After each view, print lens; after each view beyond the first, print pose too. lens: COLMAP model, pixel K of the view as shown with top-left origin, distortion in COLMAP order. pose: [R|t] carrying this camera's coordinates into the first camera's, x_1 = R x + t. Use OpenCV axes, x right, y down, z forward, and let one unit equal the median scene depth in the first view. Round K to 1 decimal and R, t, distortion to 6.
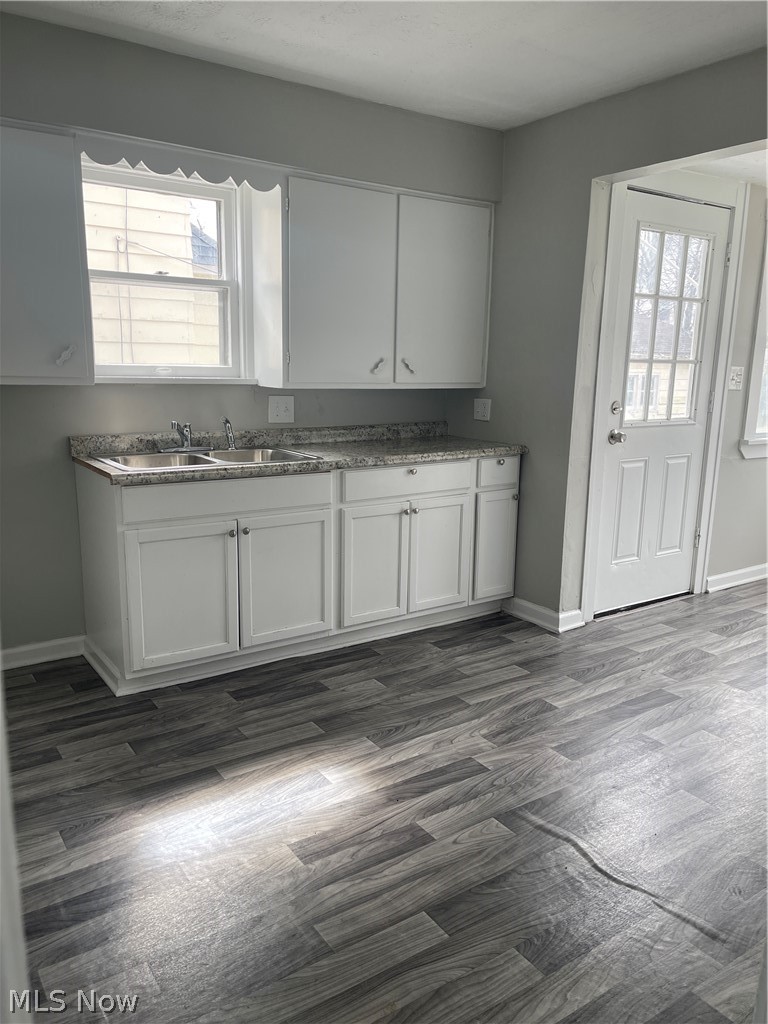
lens RADIAL K [[769.5, 0, 381.9], [0, 769.5, 514.5], [0, 0, 1]] dist [0.026438, -0.010043]
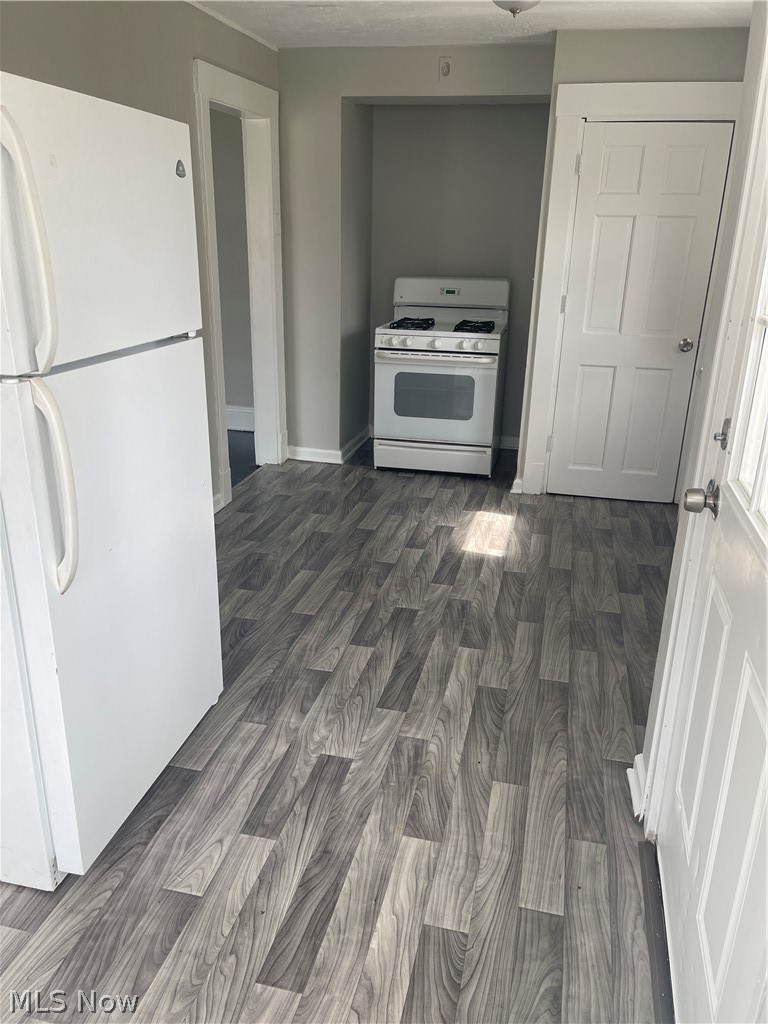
lens RADIAL K [[769.5, 0, 385.4], [0, 769.5, 513.7], [0, 0, 1]] dist [0.026438, -0.010043]
pose [[-0.733544, 0.200157, -0.649500, 0.943830], [-0.164902, 0.874678, 0.455791, -0.342432], [0.659333, 0.441446, -0.608609, 1.532397]]
